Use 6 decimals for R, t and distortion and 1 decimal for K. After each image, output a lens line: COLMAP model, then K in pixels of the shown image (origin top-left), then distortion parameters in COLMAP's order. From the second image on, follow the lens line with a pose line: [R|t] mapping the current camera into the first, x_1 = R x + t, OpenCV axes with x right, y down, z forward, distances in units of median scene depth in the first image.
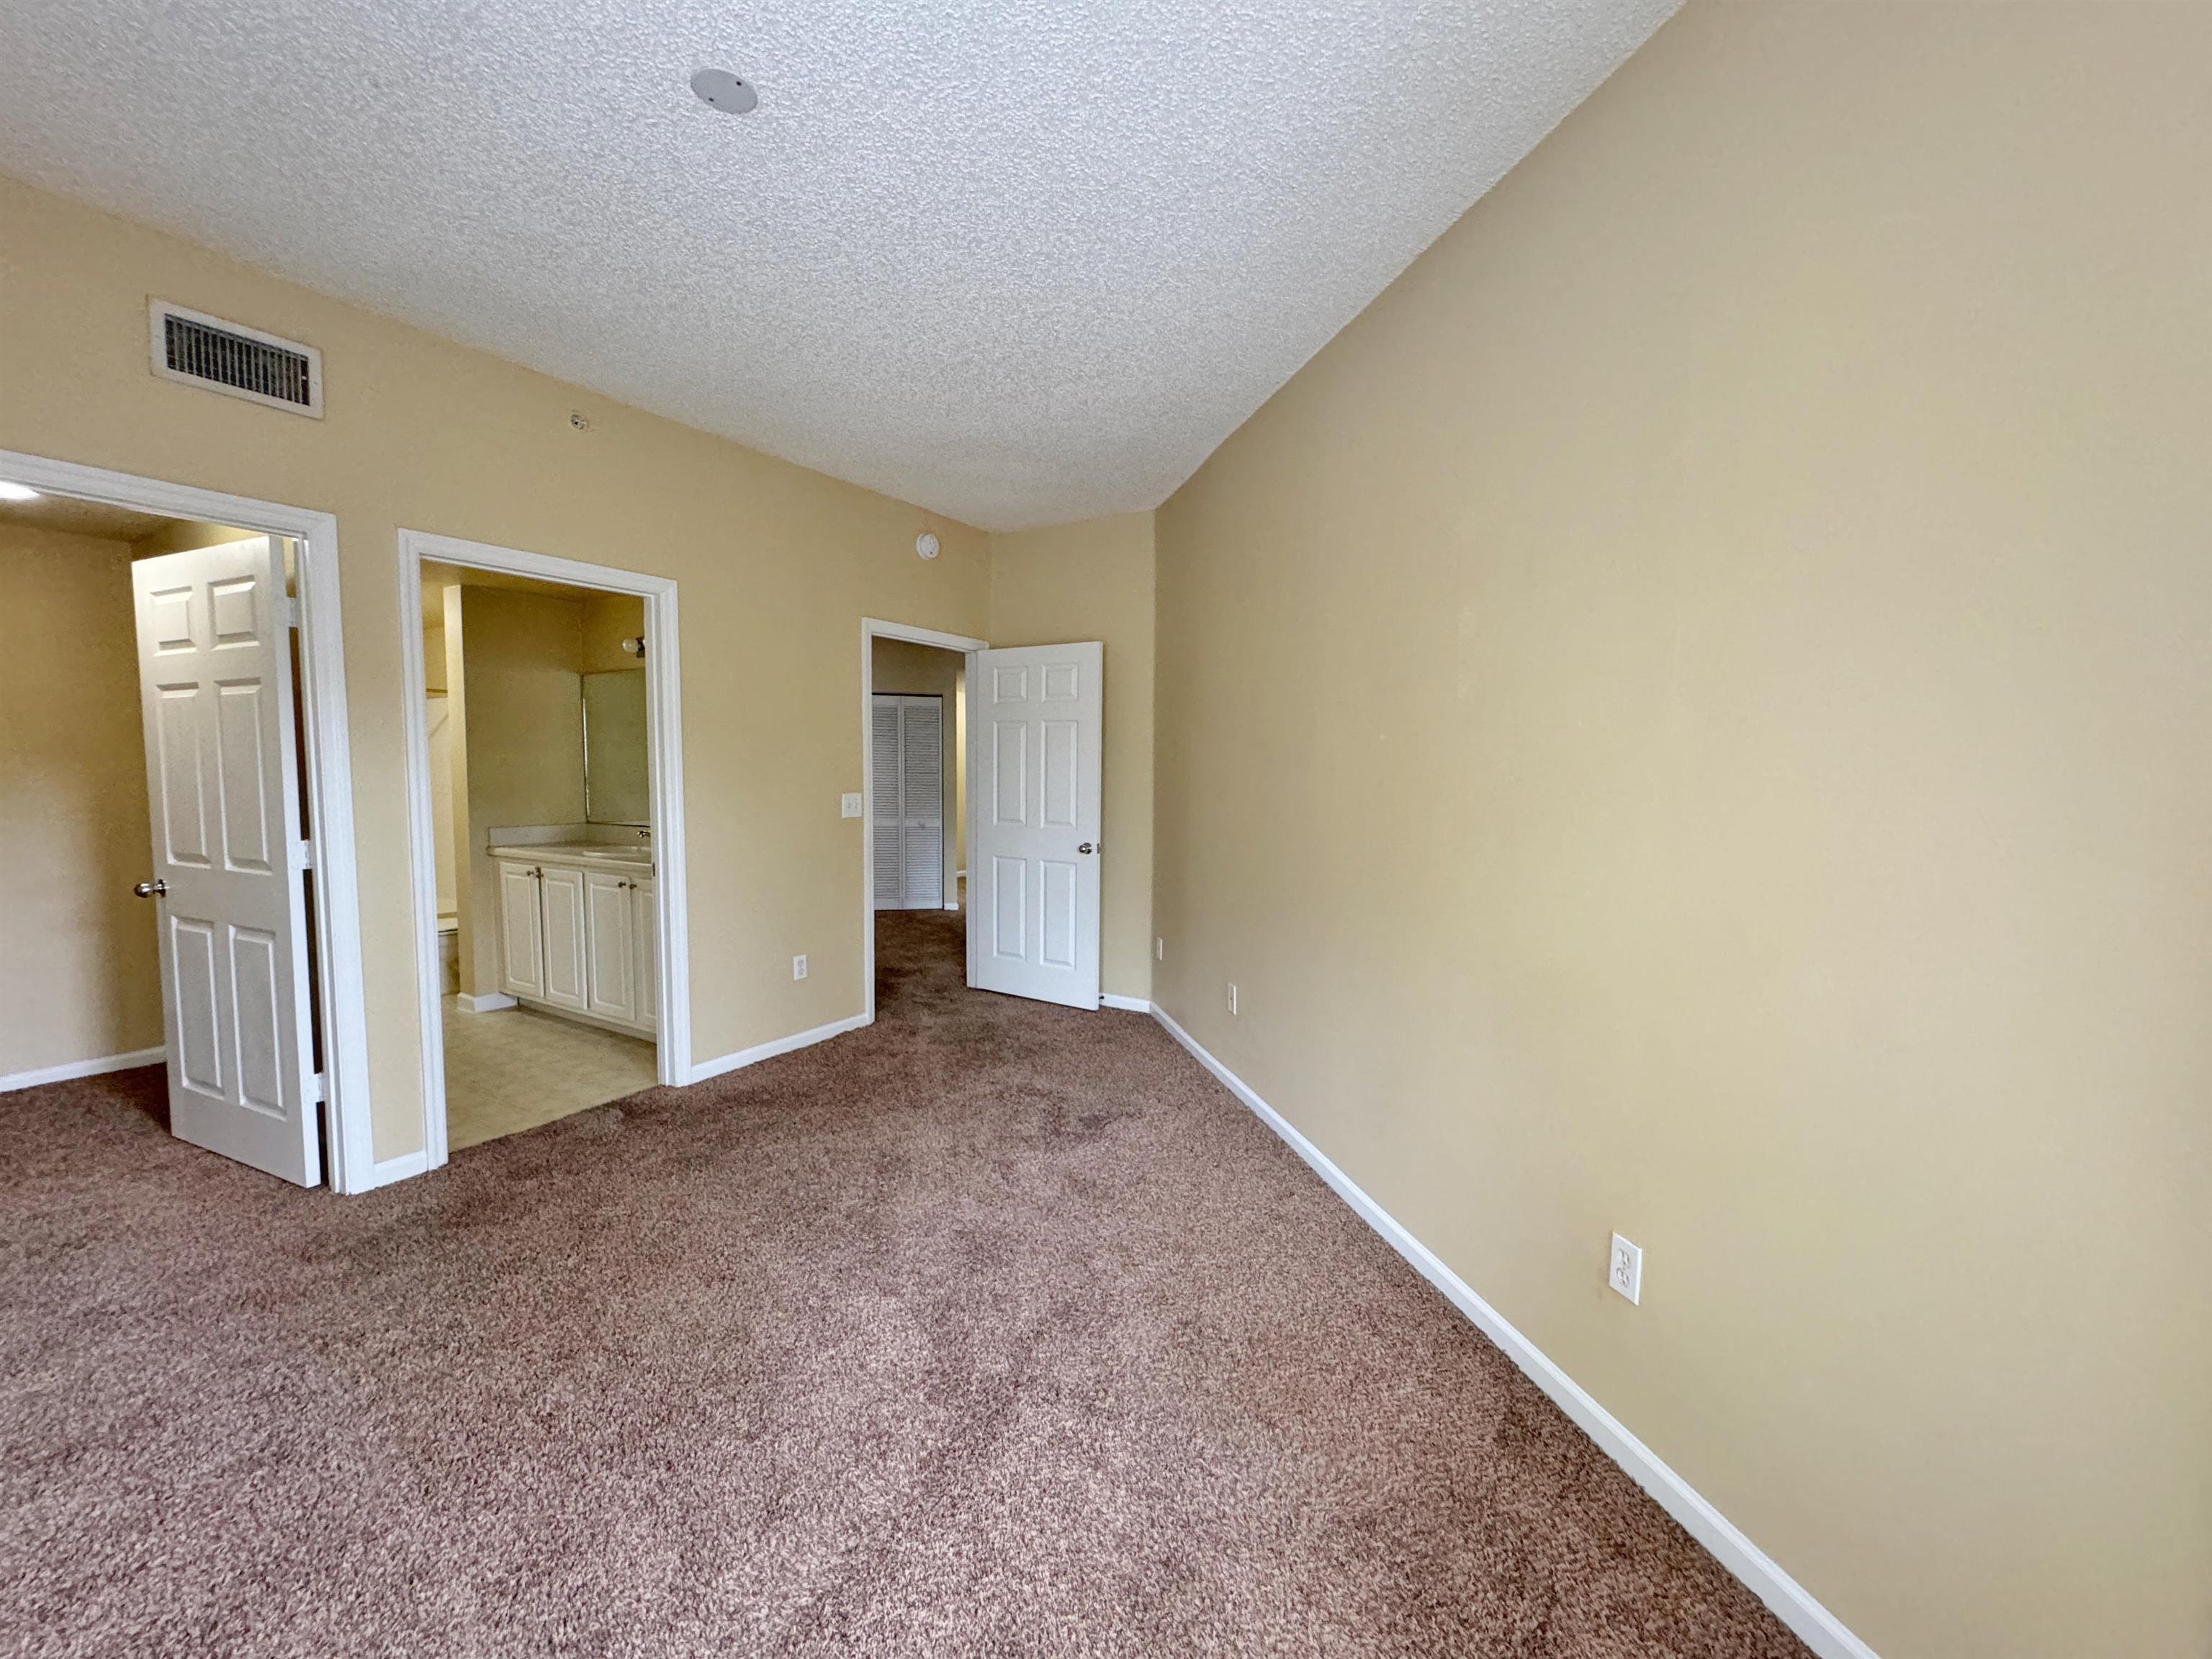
lens RADIAL K [[884.4, 0, 1106.0], [0, 884.4, 829.5], [0, 0, 1]] dist [-0.001748, 0.000211]
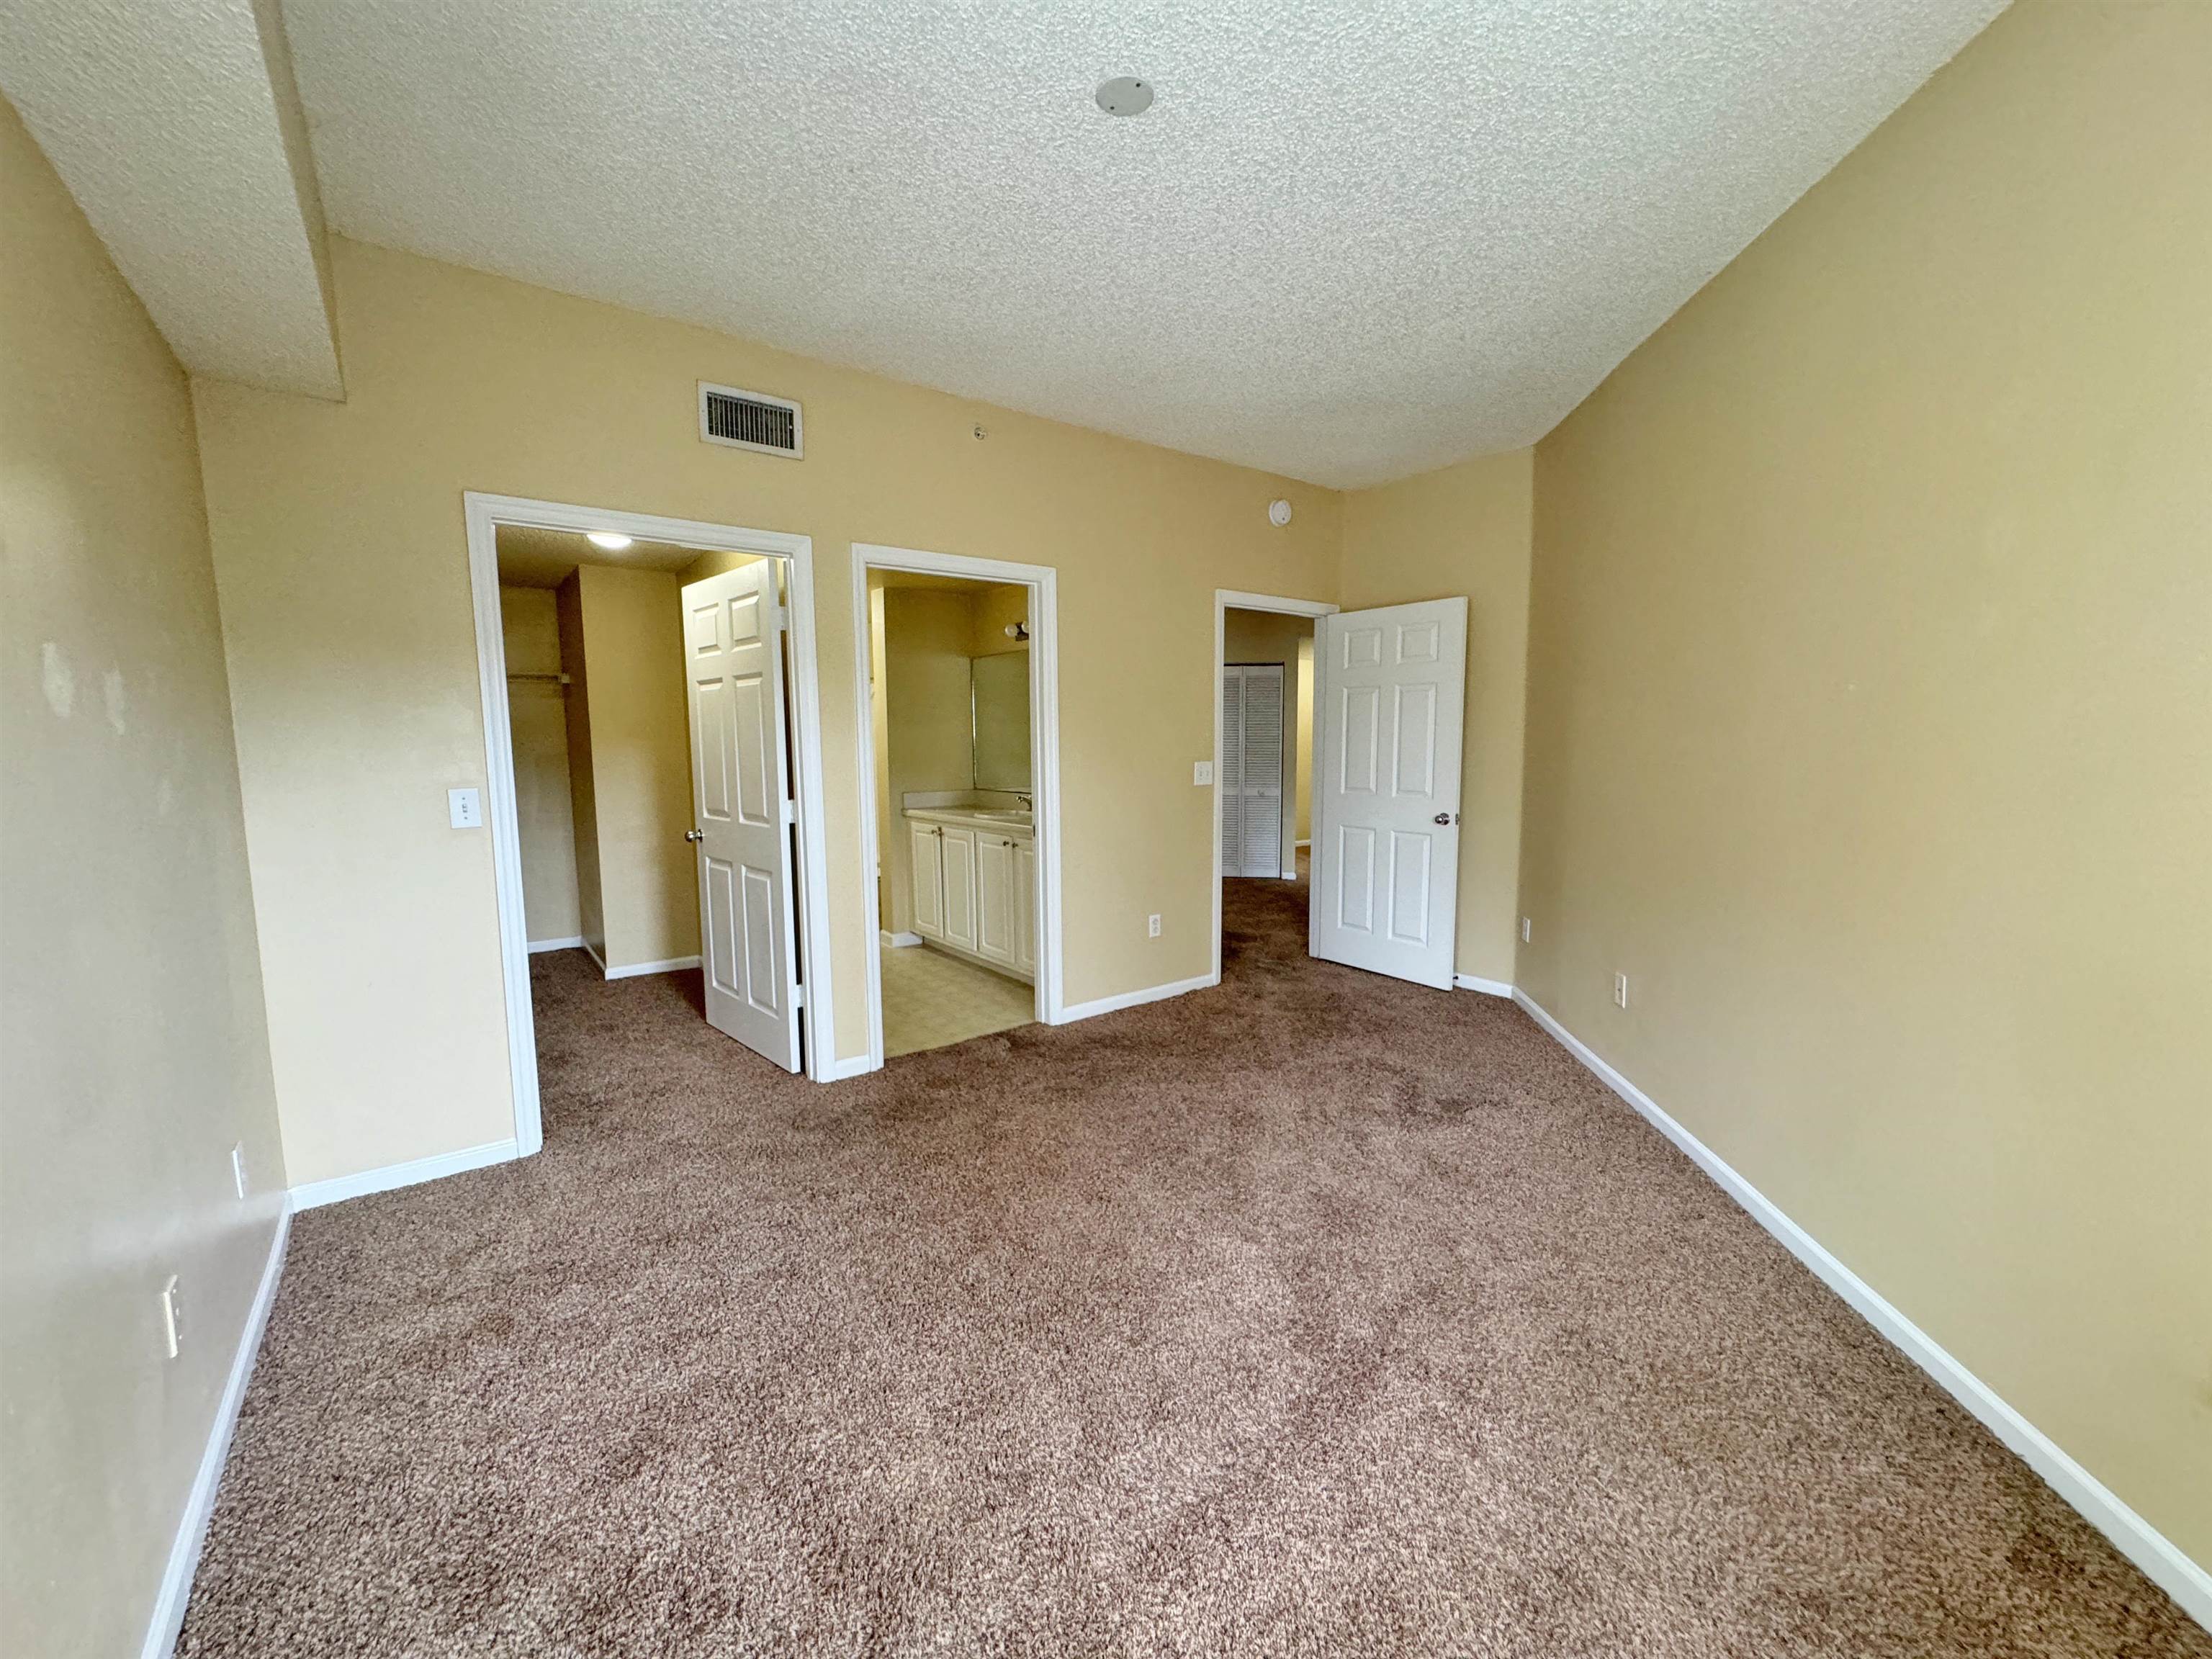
lens RADIAL K [[884.4, 0, 1106.0], [0, 884.4, 829.5], [0, 0, 1]] dist [-0.001748, 0.000211]
pose [[0.932680, 0.022754, -0.359987, -0.035172], [-0.010703, 0.999315, 0.035432, 0.005352], [0.360547, -0.029194, 0.932284, -0.017112]]
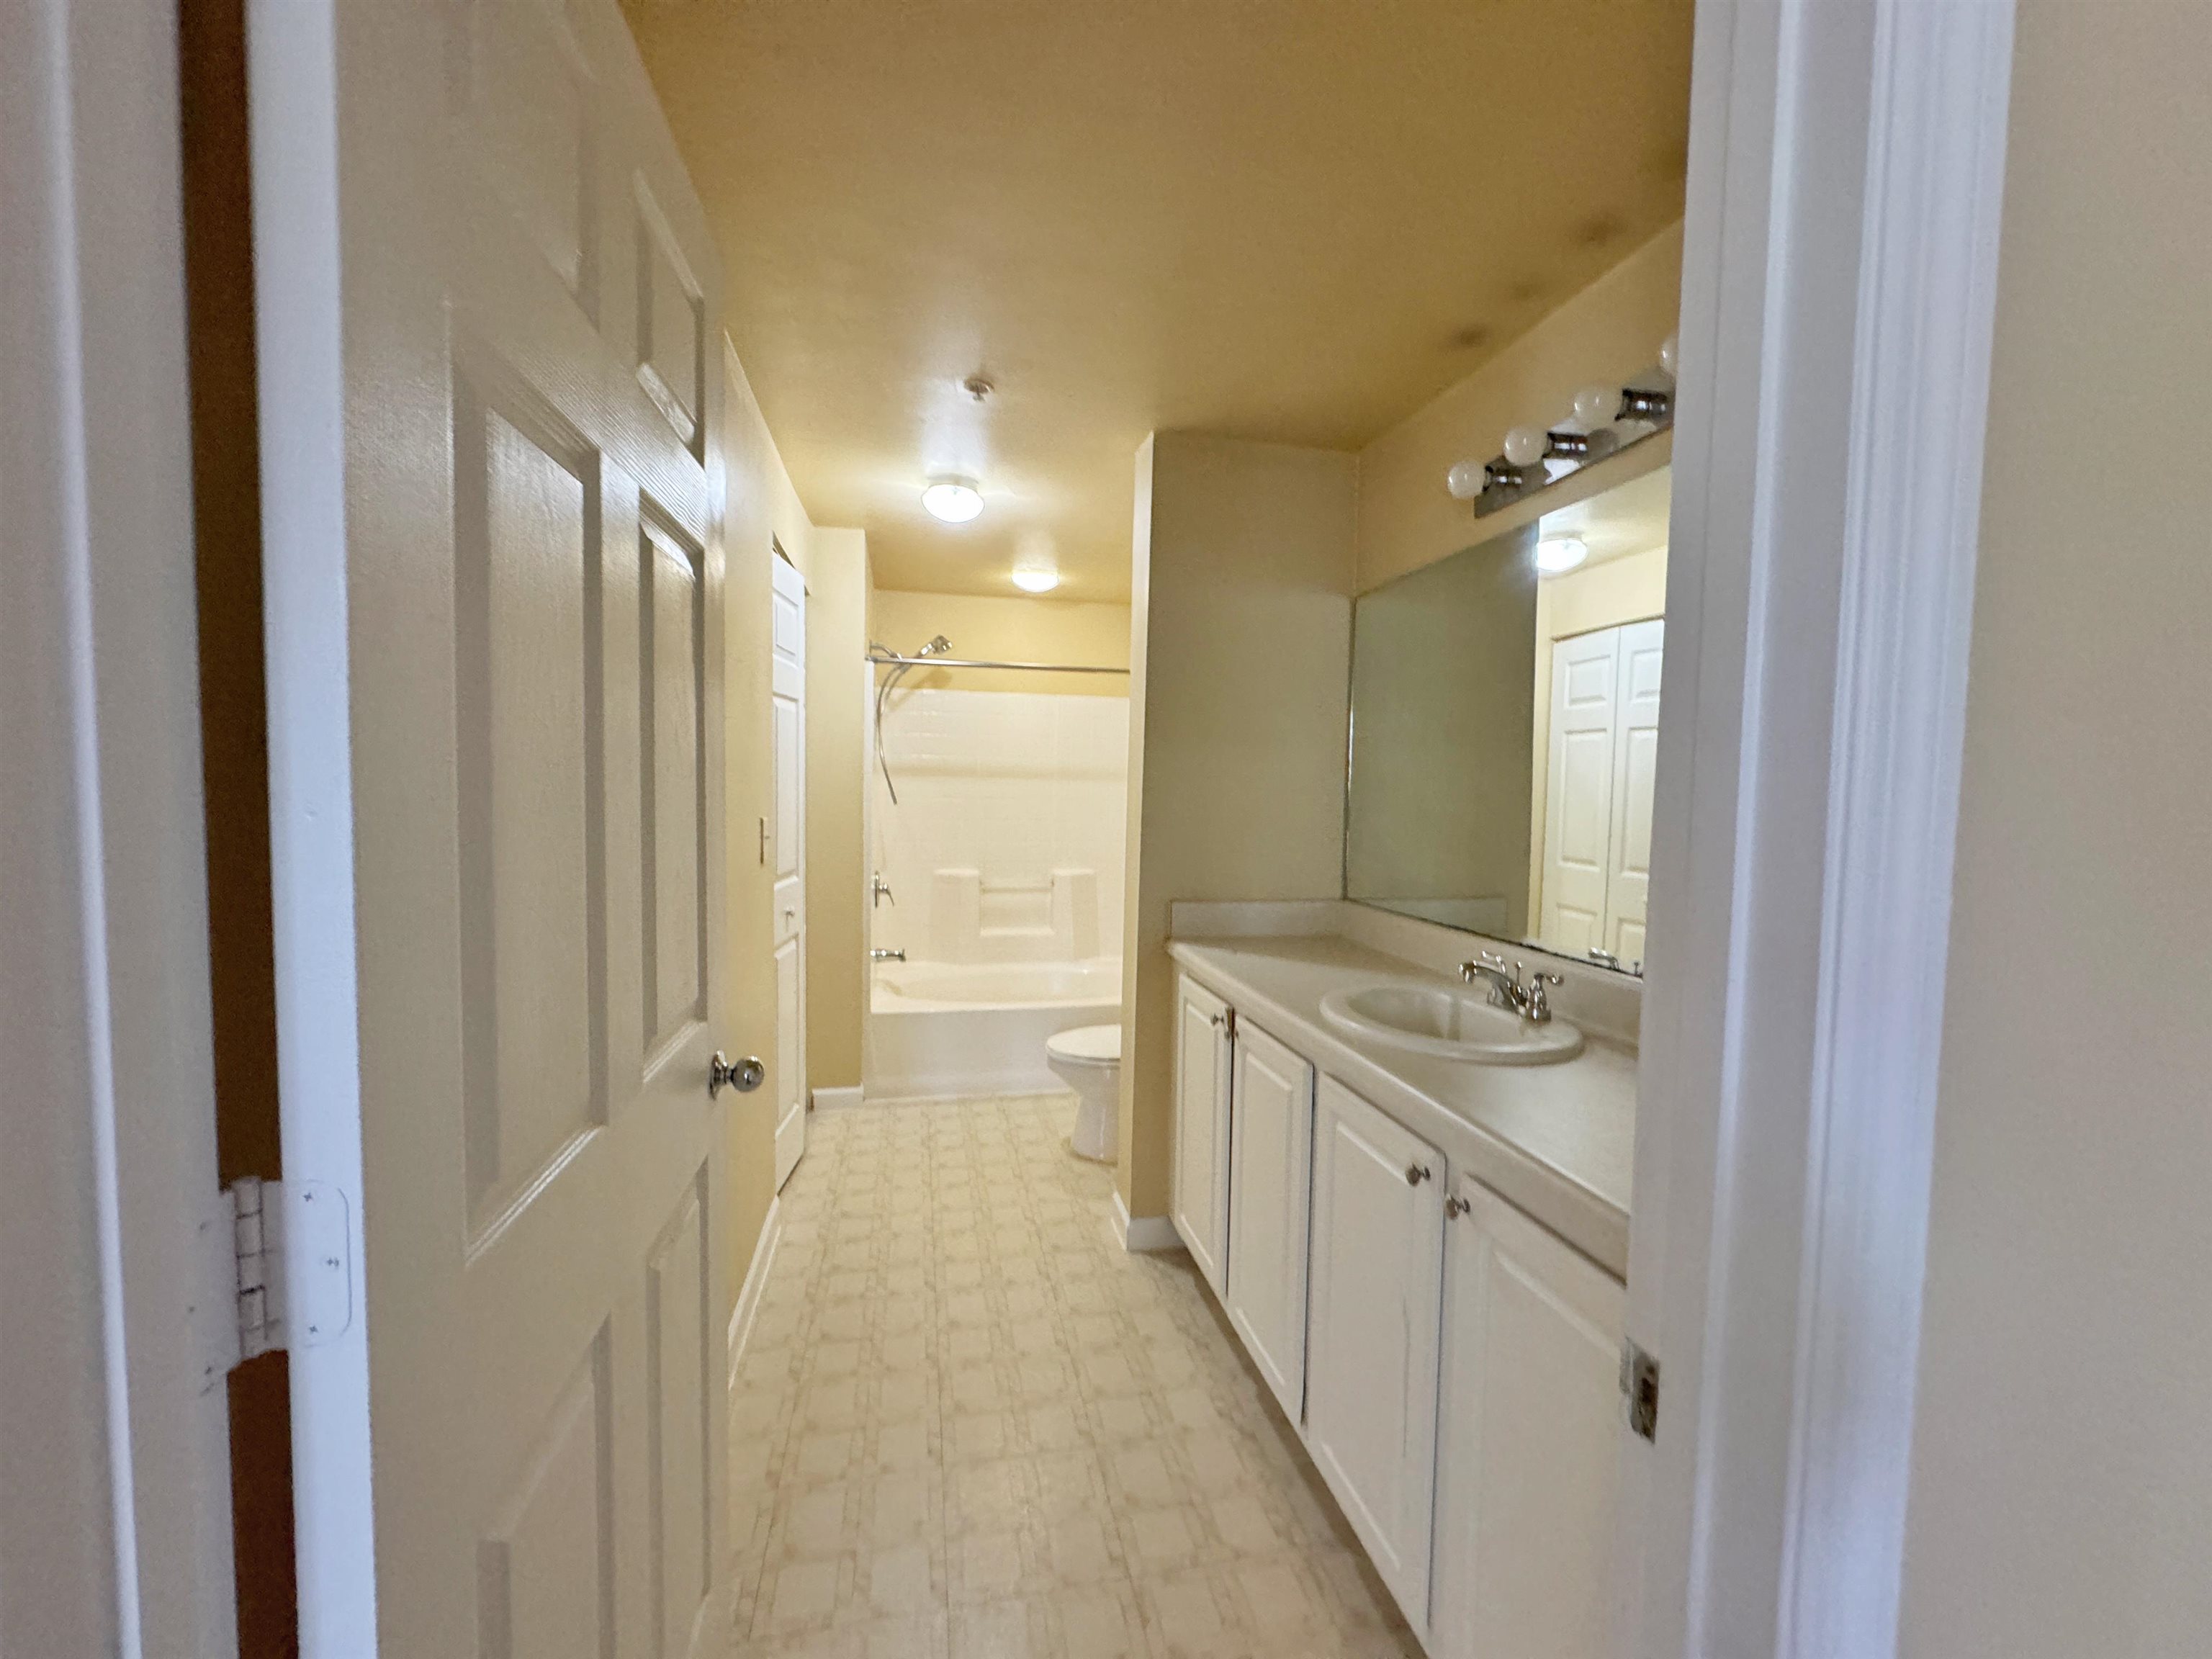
lens RADIAL K [[884.4, 0, 1106.0], [0, 884.4, 829.5], [0, 0, 1]] dist [-0.001748, 0.000211]
pose [[0.694765, 0.048525, -0.717598, -0.706275], [-0.069920, 0.997553, -0.000239, -0.080440], [0.715830, 0.050340, 0.696458, 1.216499]]
